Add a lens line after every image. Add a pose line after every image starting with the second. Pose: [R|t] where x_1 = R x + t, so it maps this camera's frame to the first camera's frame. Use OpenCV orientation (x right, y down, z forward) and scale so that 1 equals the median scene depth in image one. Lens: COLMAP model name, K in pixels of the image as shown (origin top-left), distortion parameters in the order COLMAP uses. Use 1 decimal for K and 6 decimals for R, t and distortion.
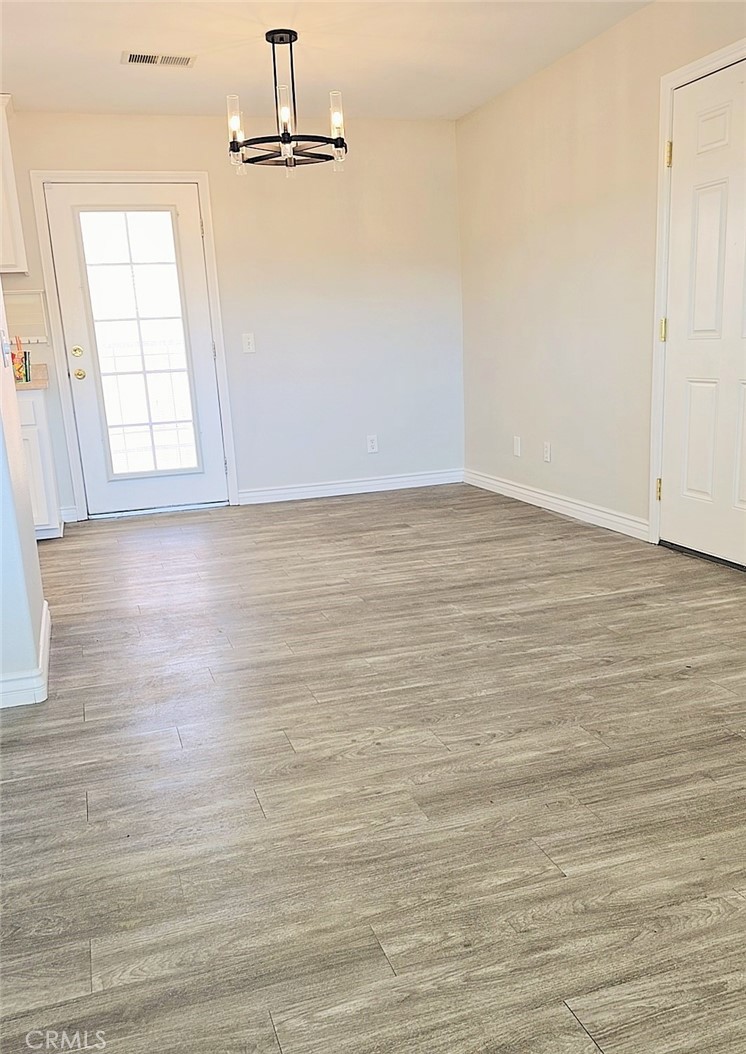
lens RADIAL K [[897.5, 0, 375.9], [0, 897.5, 551.6], [0, 0, 1]] dist [0.121182, -0.180488]
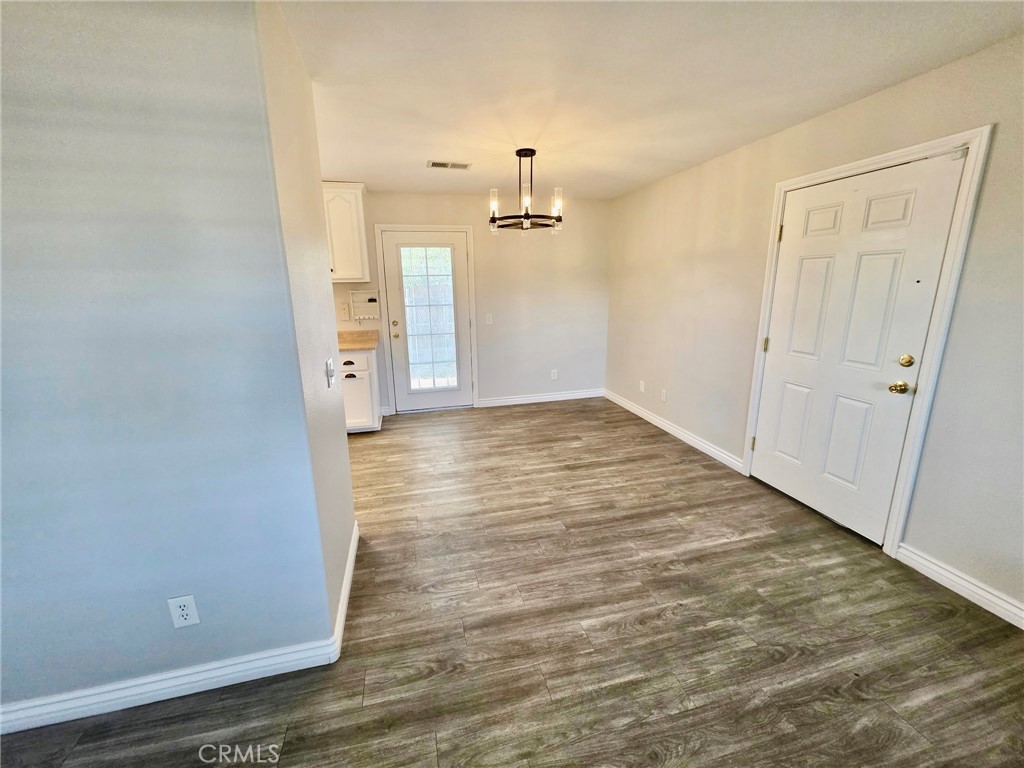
lens RADIAL K [[407.6, 0, 504.2], [0, 407.6, 373.0], [0, 0, 1]] dist [0.002836, -0.000095]
pose [[0.996413, 0.049749, -0.068461, -0.071890], [-0.050529, 0.998675, -0.009704, -0.166335], [0.067887, 0.013128, 0.997607, 0.285729]]
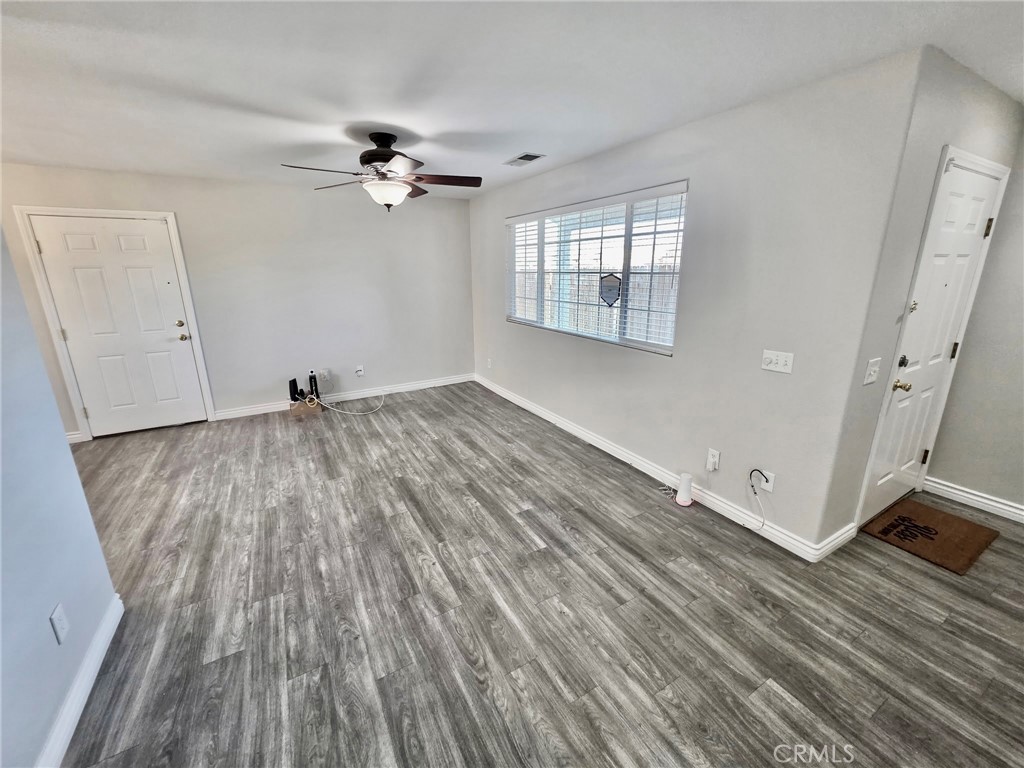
lens RADIAL K [[407.6, 0, 504.2], [0, 407.6, 373.0], [0, 0, 1]] dist [0.002836, -0.000095]
pose [[-0.186652, -0.199268, 0.962005, -0.709426], [0.248028, 0.937935, 0.242406, -0.144682], [-0.950602, 0.283849, -0.125643, 0.239597]]
